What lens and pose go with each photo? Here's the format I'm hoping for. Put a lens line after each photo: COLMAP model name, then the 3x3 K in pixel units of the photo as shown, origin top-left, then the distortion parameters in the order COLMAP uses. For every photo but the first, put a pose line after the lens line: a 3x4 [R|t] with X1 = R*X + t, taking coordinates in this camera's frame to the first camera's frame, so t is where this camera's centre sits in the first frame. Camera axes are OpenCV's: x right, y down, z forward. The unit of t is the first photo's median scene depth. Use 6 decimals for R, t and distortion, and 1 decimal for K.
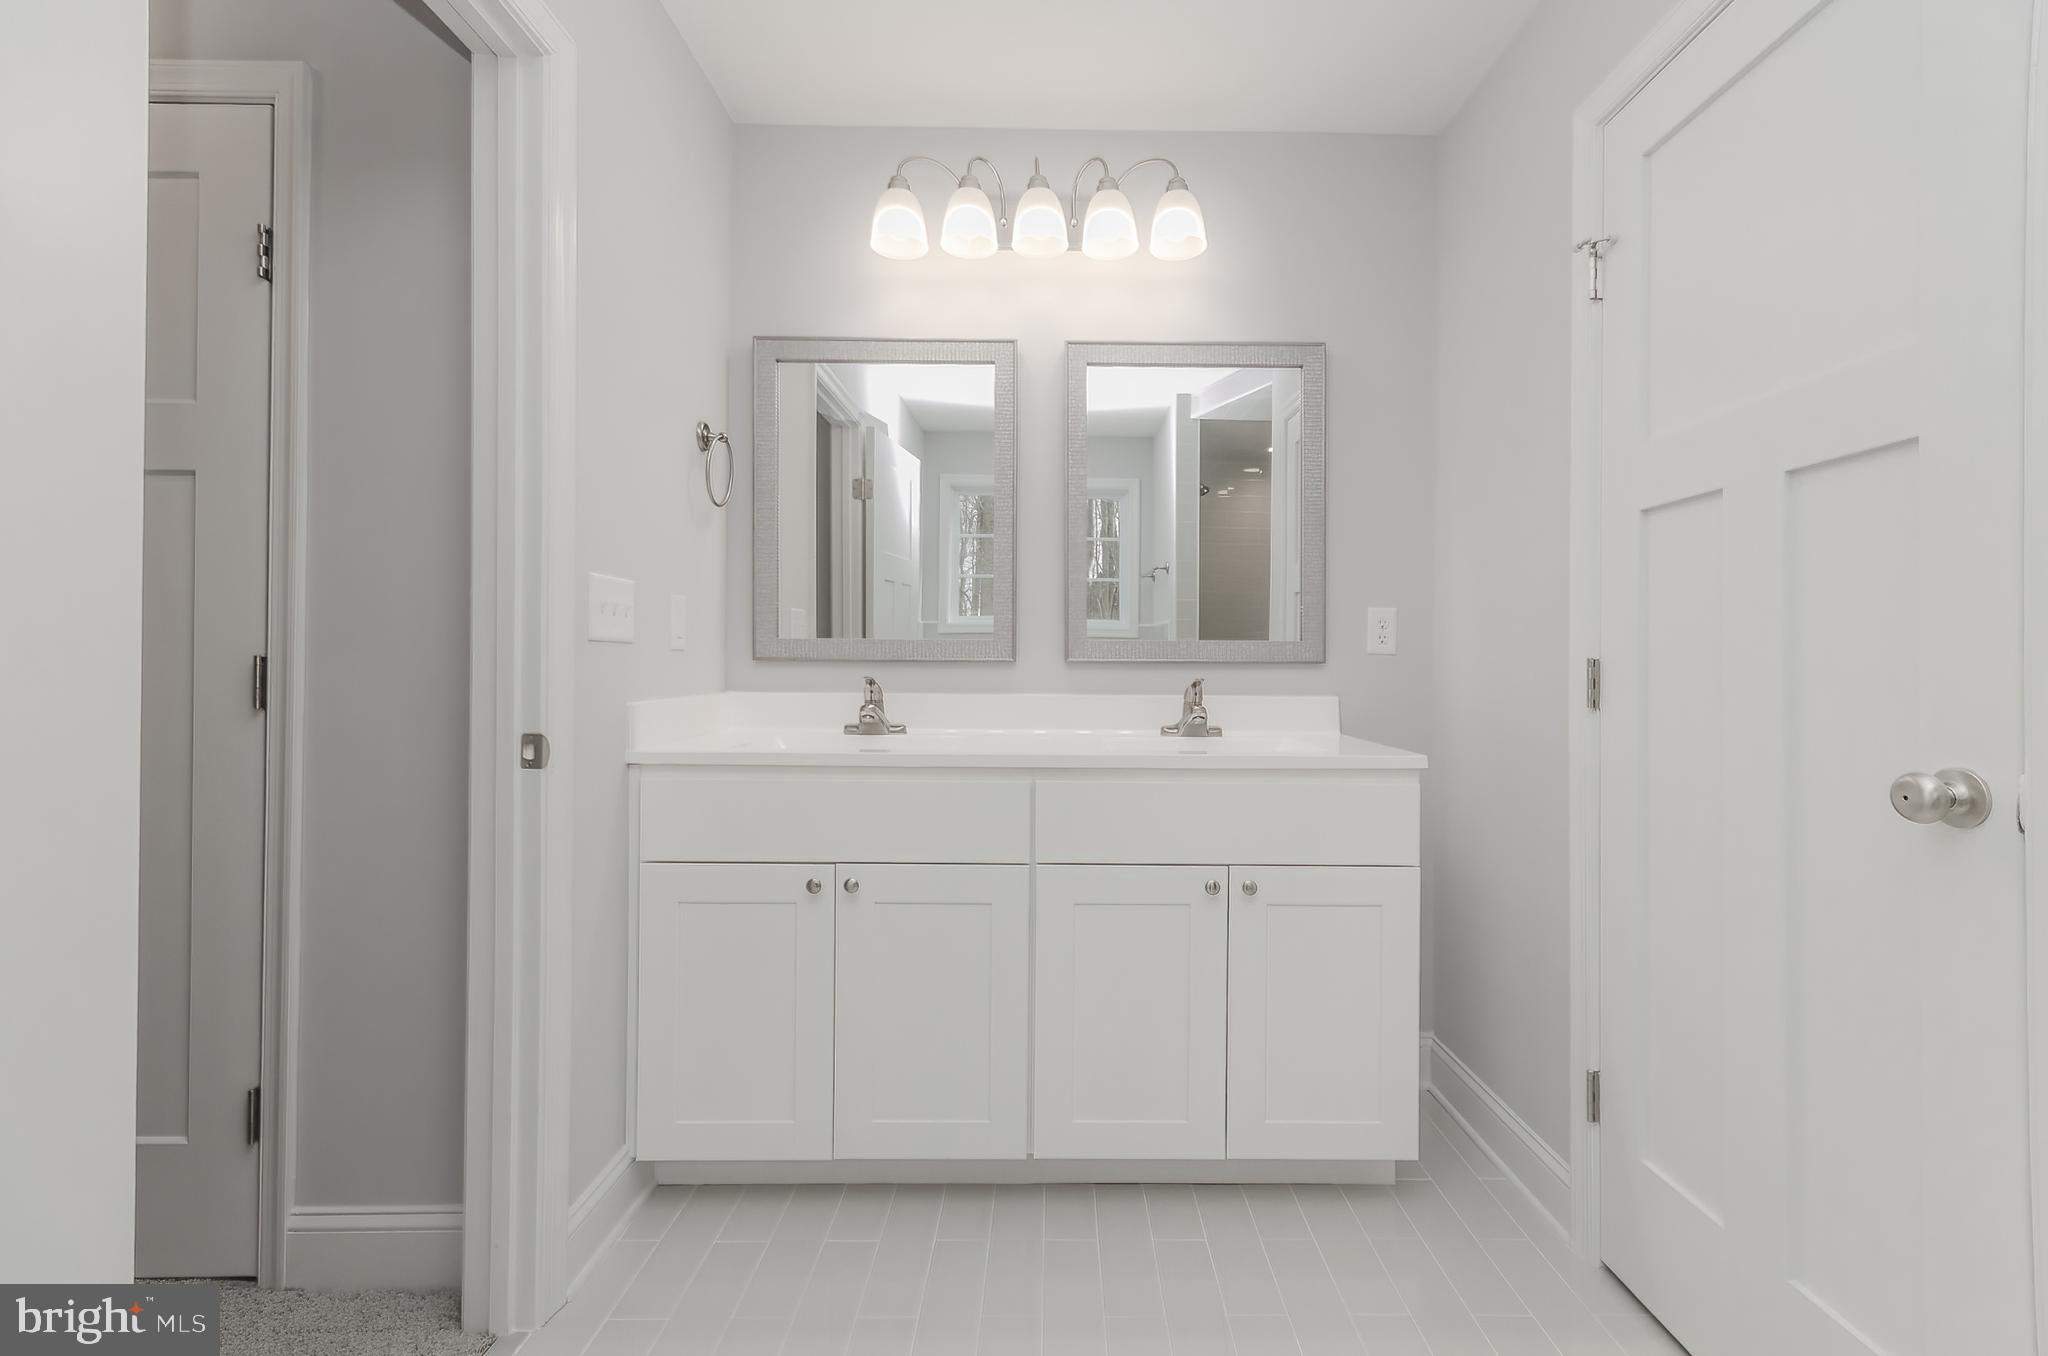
lens RADIAL K [[945.9, 0, 1030.3], [0, 945.9, 669.3], [0, 0, 1]] dist [0.008311, 0.000388]
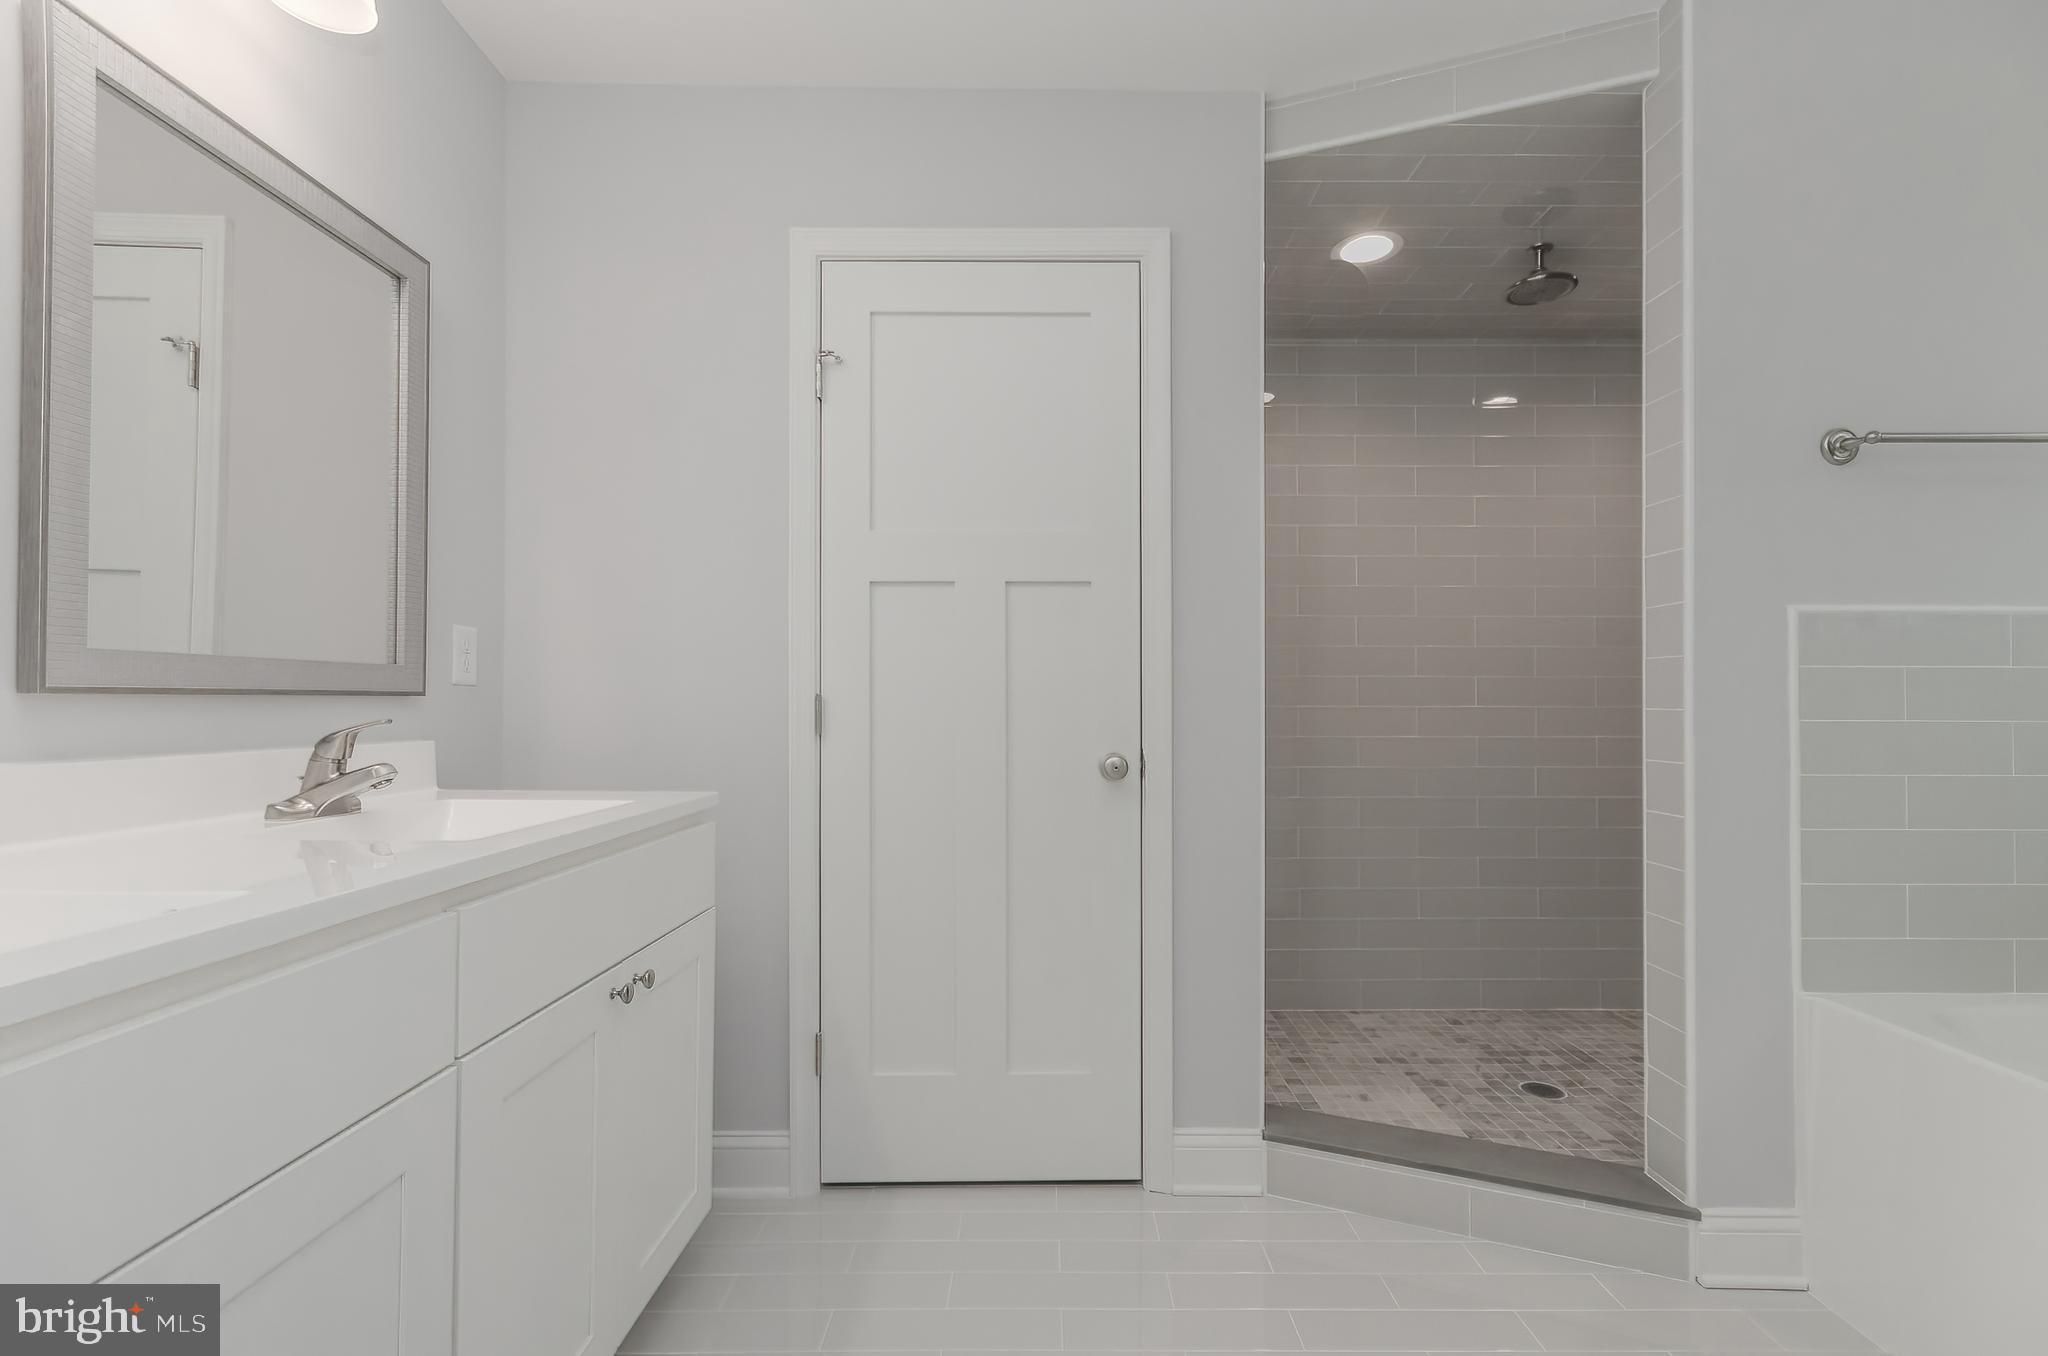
lens RADIAL K [[945.9, 0, 1030.6], [0, 945.9, 685.8], [0, 0, 1]] dist [0.008311, 0.000388]
pose [[0.012841, 0.010864, 0.999859, -0.443908], [-0.000681, 0.999941, -0.010856, -0.007008], [-0.999917, -0.000542, 0.012848, 0.525597]]
